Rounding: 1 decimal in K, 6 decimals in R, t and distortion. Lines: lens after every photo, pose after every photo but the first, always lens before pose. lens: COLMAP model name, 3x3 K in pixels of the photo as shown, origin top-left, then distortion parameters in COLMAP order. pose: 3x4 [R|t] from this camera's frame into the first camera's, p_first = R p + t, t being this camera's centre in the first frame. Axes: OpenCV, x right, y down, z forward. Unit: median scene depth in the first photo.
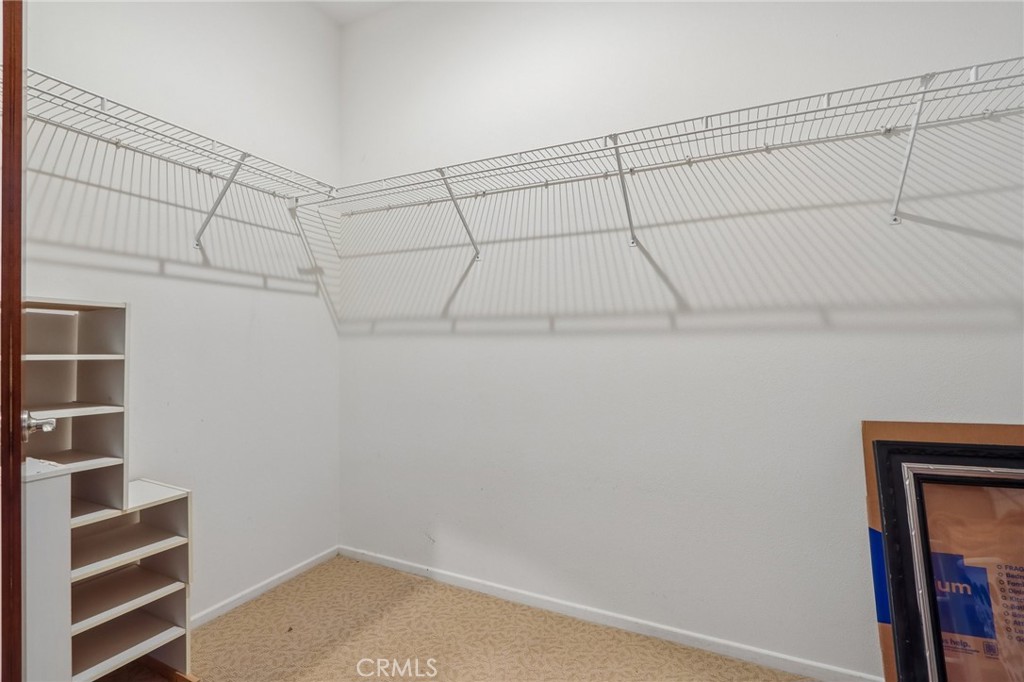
lens RADIAL K [[461.3, 0, 512.0], [0, 461.3, 341.0], [0, 0, 1]] dist [0.000529, 0.000393]
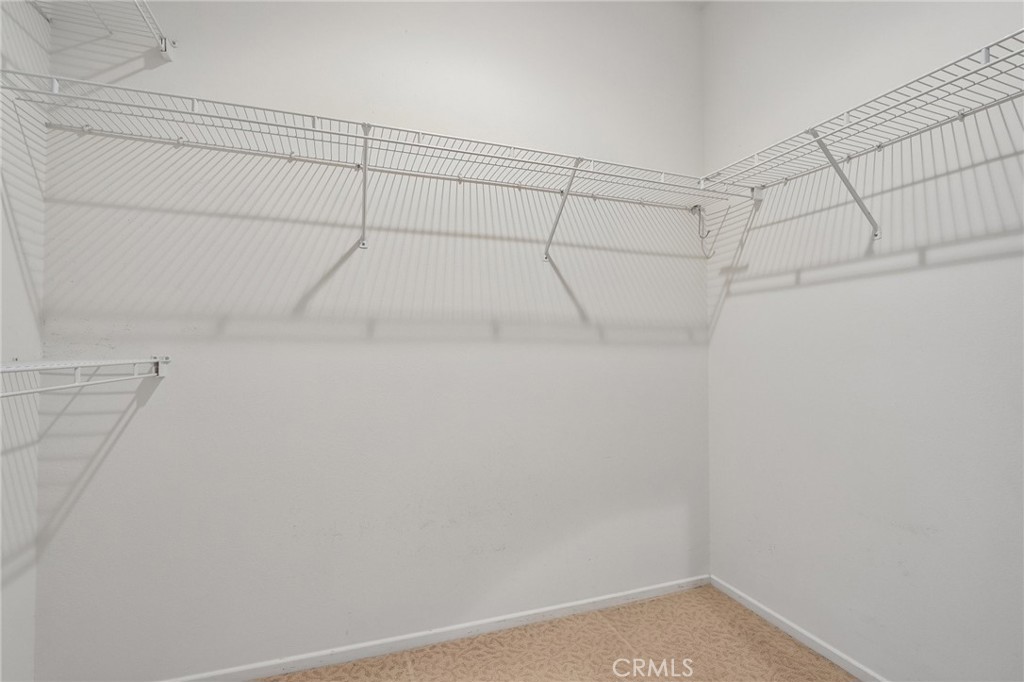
lens RADIAL K [[471.4, 0, 512.0], [0, 471.4, 341.0], [0, 0, 1]] dist [-0.014255, 0.000935]
pose [[0.699414, 0.007219, 0.714680, -0.462242], [-0.002875, 0.999969, -0.007288, -0.010227], [-0.714711, 0.003043, 0.699414, 0.243948]]
